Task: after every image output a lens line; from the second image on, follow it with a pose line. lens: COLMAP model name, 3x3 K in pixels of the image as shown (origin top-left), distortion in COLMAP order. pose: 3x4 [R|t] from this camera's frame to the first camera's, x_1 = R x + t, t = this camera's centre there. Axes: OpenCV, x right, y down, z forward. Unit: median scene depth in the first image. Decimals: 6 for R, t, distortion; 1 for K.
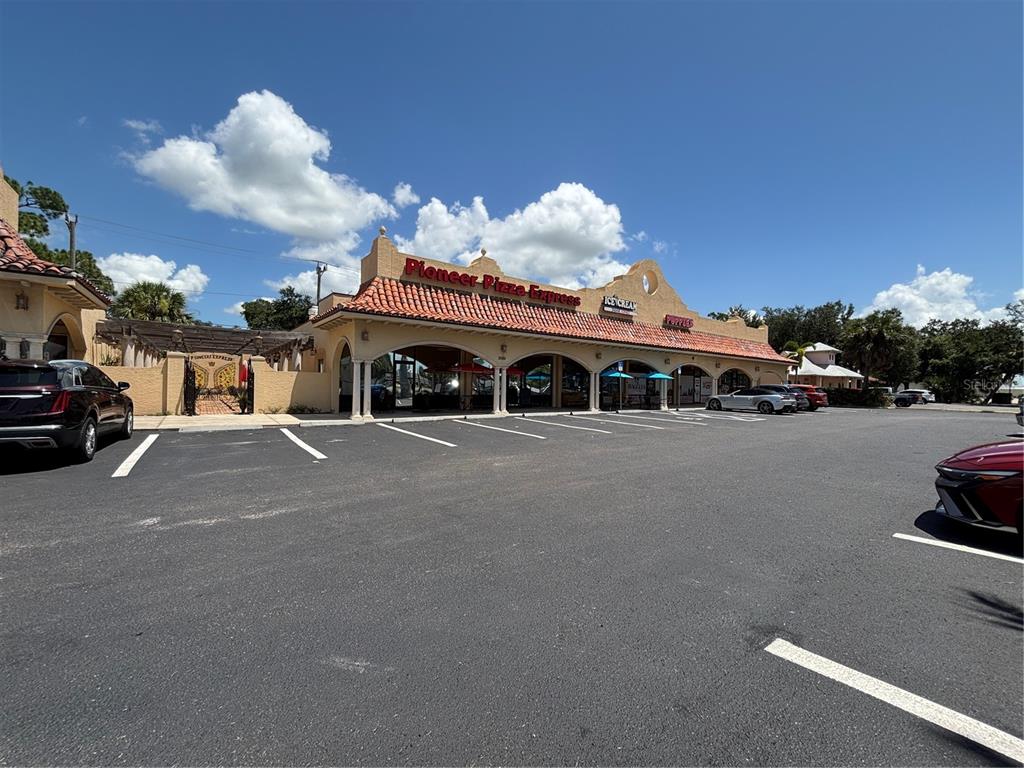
lens RADIAL K [[414.0, 0, 504.3], [0, 414.0, 375.6], [0, 0, 1]] dist [-0.000100, -0.001270]
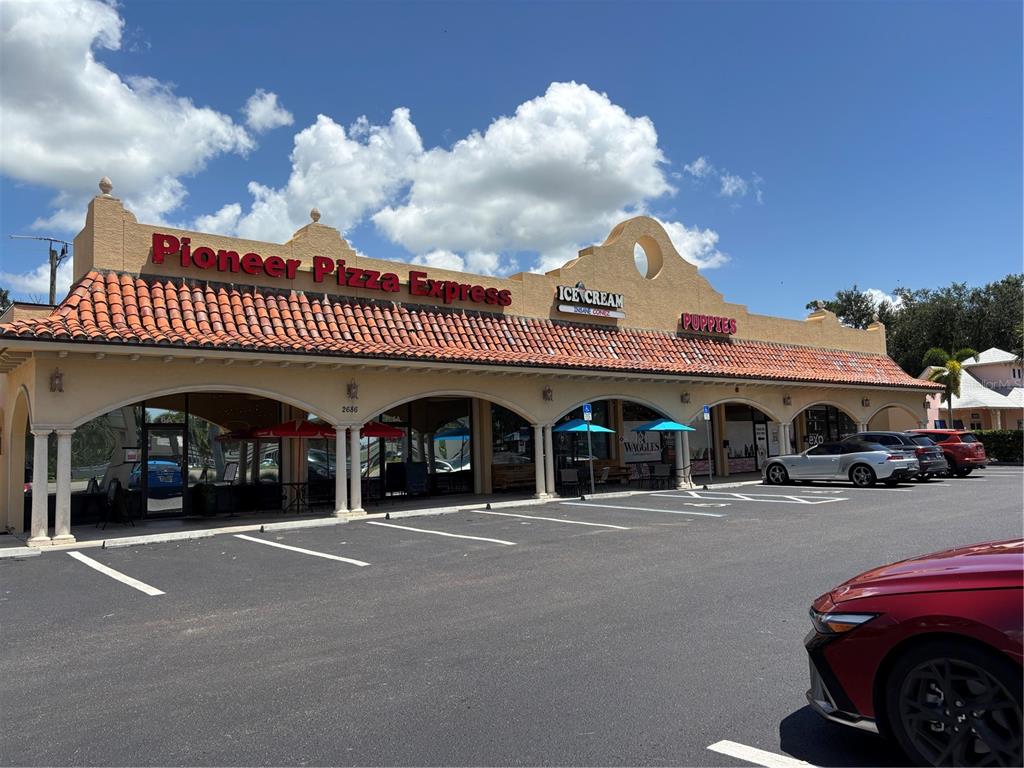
lens RADIAL K [[769.7, 0, 507.1], [0, 769.7, 356.6], [0, 0, 1]] dist [0.026592, -0.019178]
pose [[0.997891, -0.044108, 0.047631, 0.107462], [0.048421, 0.994434, -0.093571, -0.004991], [-0.043239, 0.095680, 0.994473, -0.003980]]
